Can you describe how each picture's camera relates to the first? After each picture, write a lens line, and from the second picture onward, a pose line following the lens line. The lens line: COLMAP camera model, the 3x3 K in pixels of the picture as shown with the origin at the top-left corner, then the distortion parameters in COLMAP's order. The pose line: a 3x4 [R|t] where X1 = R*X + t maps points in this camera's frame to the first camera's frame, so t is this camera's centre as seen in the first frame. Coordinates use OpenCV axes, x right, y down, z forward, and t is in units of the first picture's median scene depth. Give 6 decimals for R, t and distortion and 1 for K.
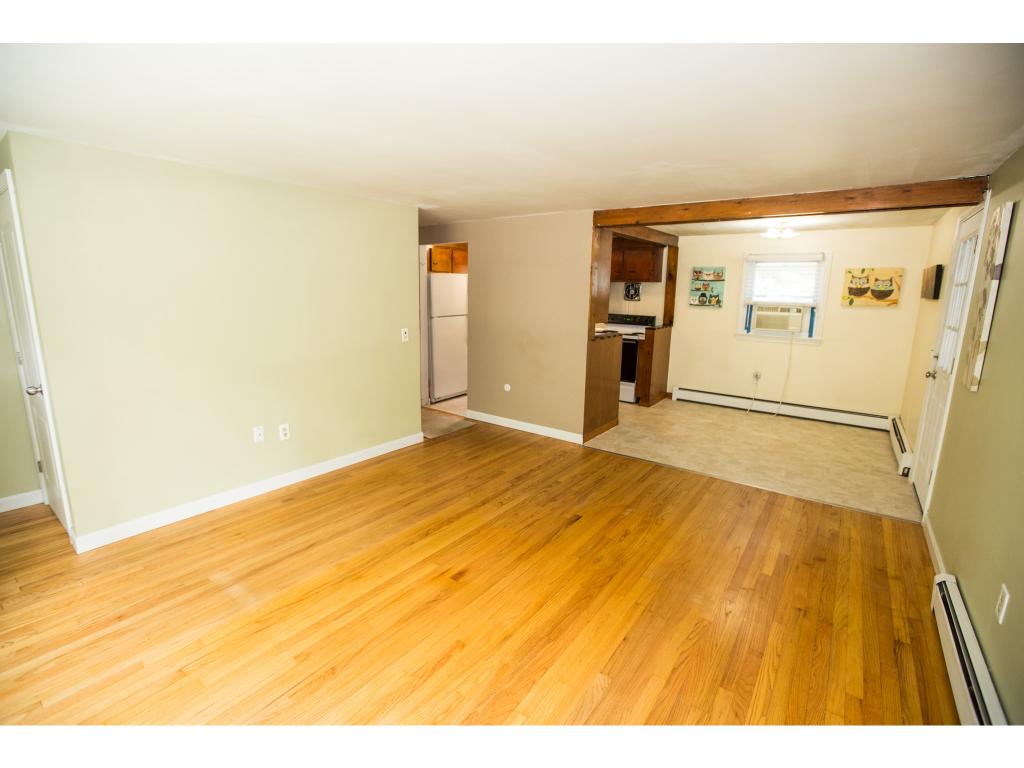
lens RADIAL K [[465.5, 0, 508.5], [0, 465.5, 384.4], [0, 0, 1]] dist [-0.037218, 0.009743]
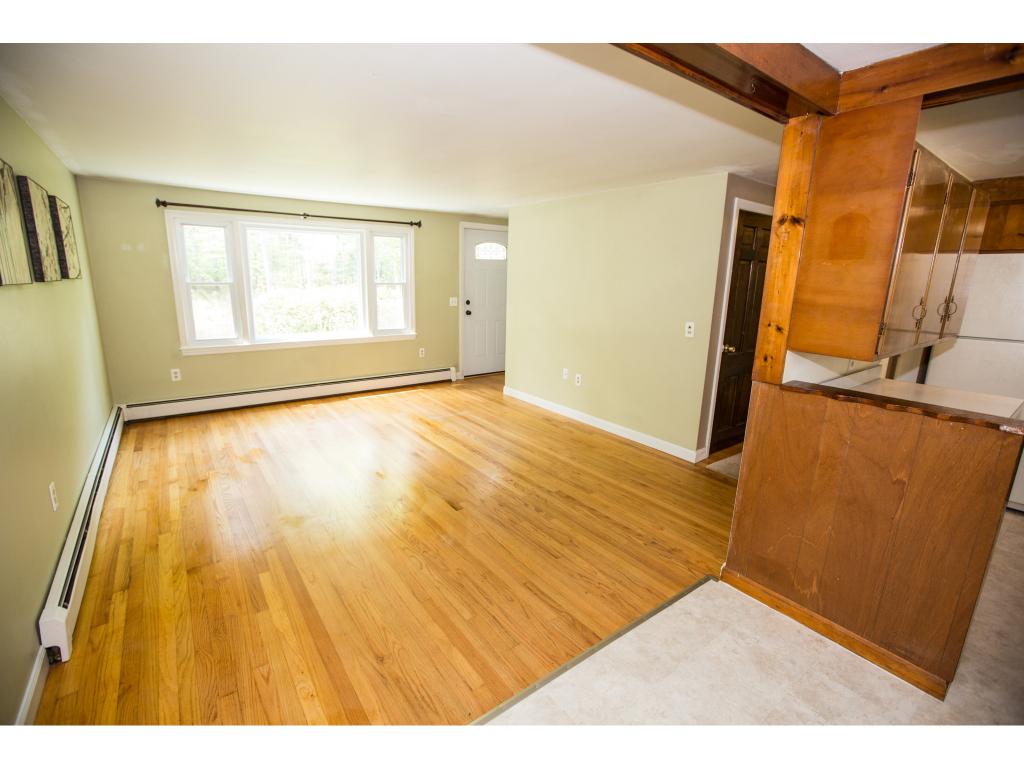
lens RADIAL K [[465.5, 0, 508.7], [0, 465.5, 383.4], [0, 0, 1]] dist [-0.037218, 0.009743]
pose [[-0.289717, 0.193403, -0.937368, 0.874477], [-0.212451, 0.941944, 0.260010, -0.204764], [0.933236, 0.274474, -0.231809, 1.135157]]
